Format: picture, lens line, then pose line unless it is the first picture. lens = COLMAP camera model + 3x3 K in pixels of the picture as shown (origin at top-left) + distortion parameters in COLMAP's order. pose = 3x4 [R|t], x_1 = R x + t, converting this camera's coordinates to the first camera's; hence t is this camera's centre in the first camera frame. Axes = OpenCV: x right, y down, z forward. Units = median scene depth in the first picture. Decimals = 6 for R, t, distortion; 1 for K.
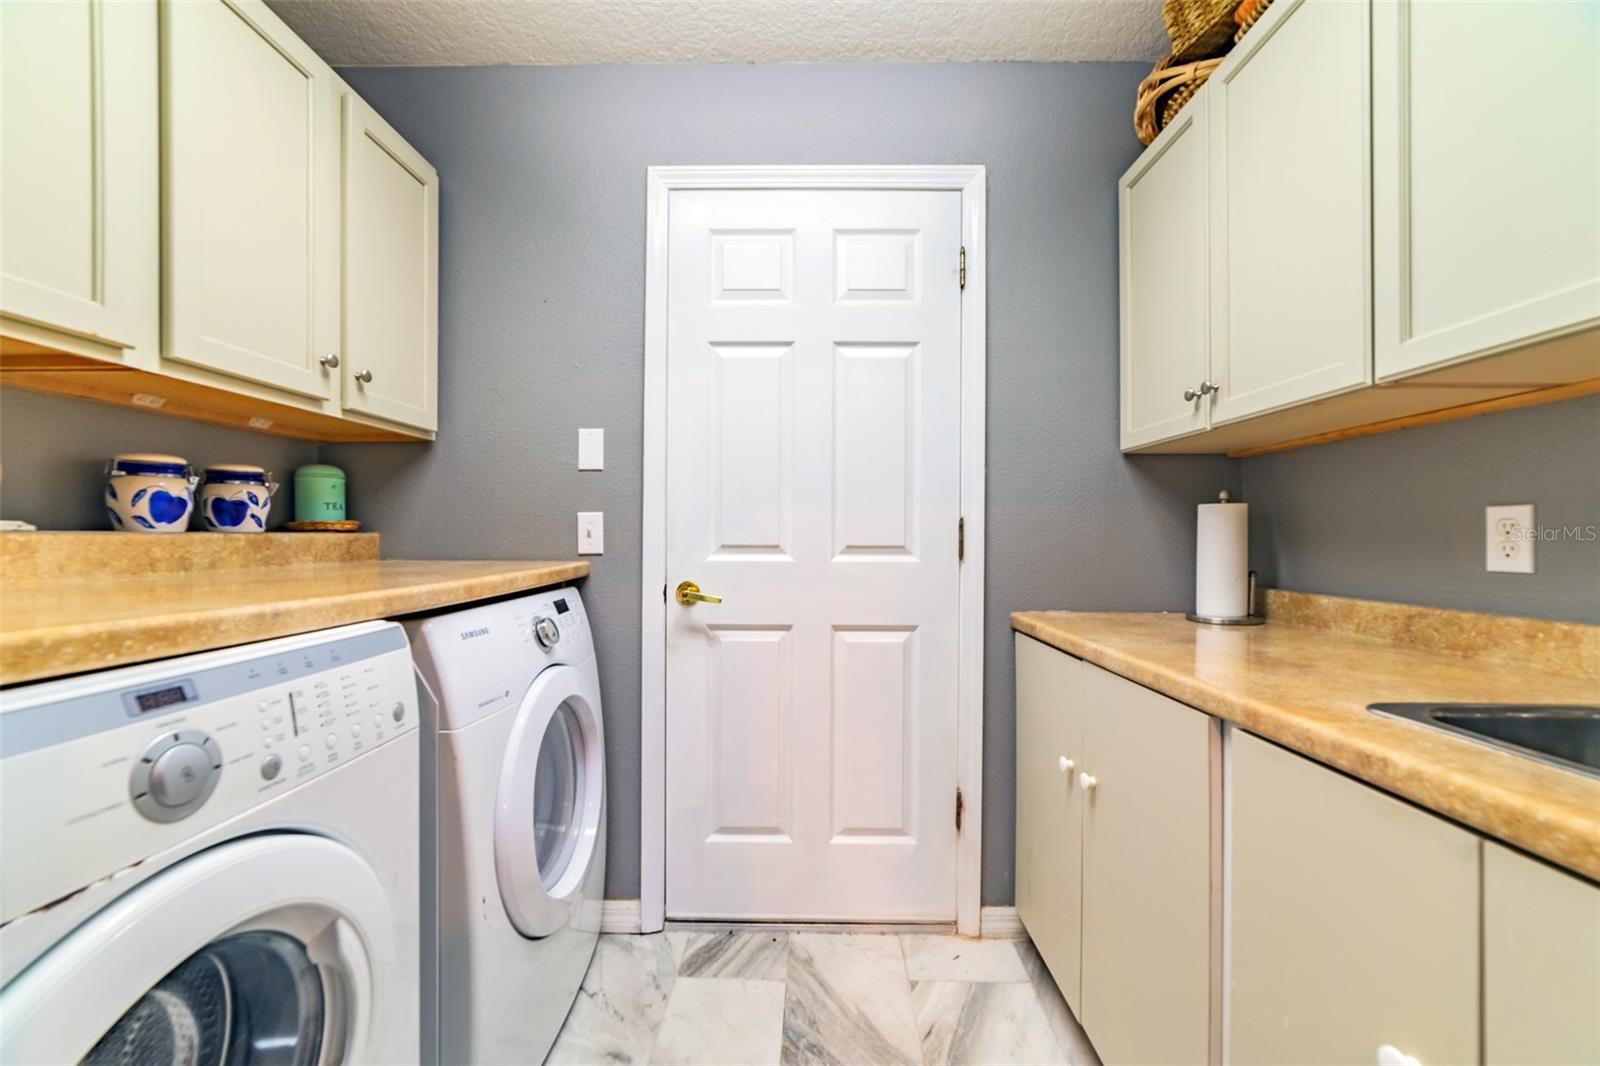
lens RADIAL K [[599.3, 0, 802.7], [0, 599.3, 534.3], [0, 0, 1]] dist [-0.022866, 0.007772]
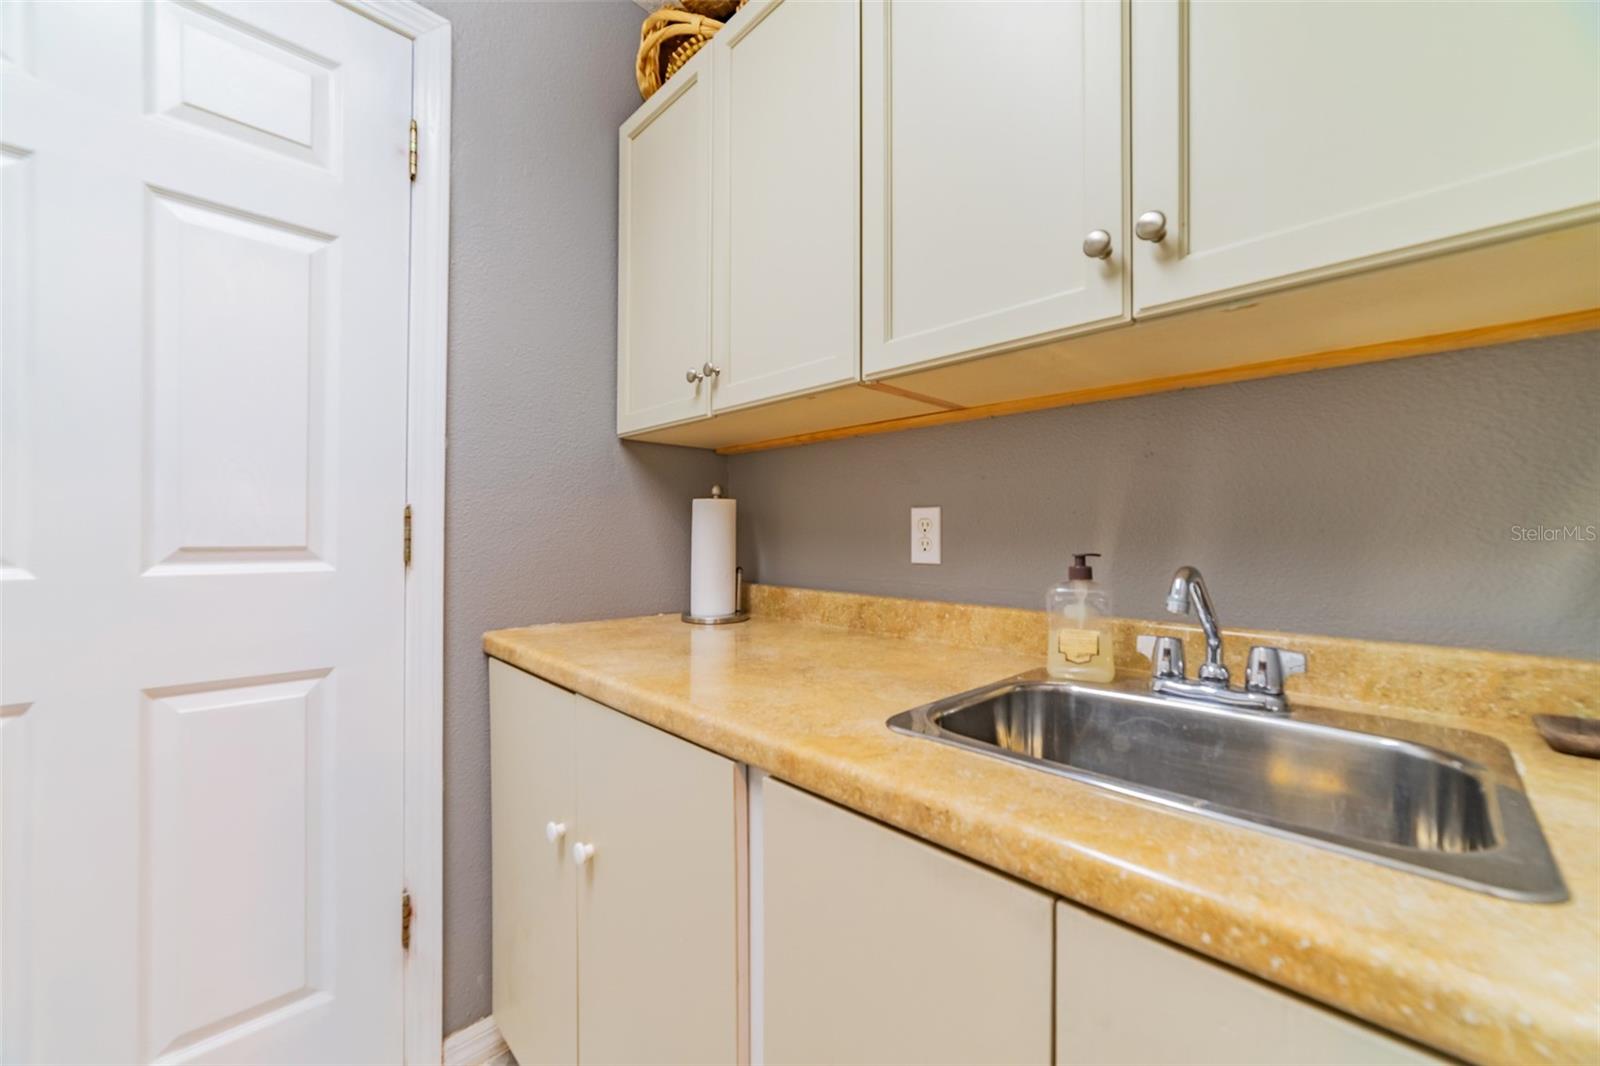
lens RADIAL K [[599.3, 0, 802.7], [0, 599.3, 534.3], [0, 0, 1]] dist [-0.022866, 0.007772]
pose [[0.692535, -0.000016, 0.721384, 0.126382], [-0.004552, 0.999980, 0.004393, 0.001188], [-0.721370, -0.006326, 0.692521, 0.275941]]
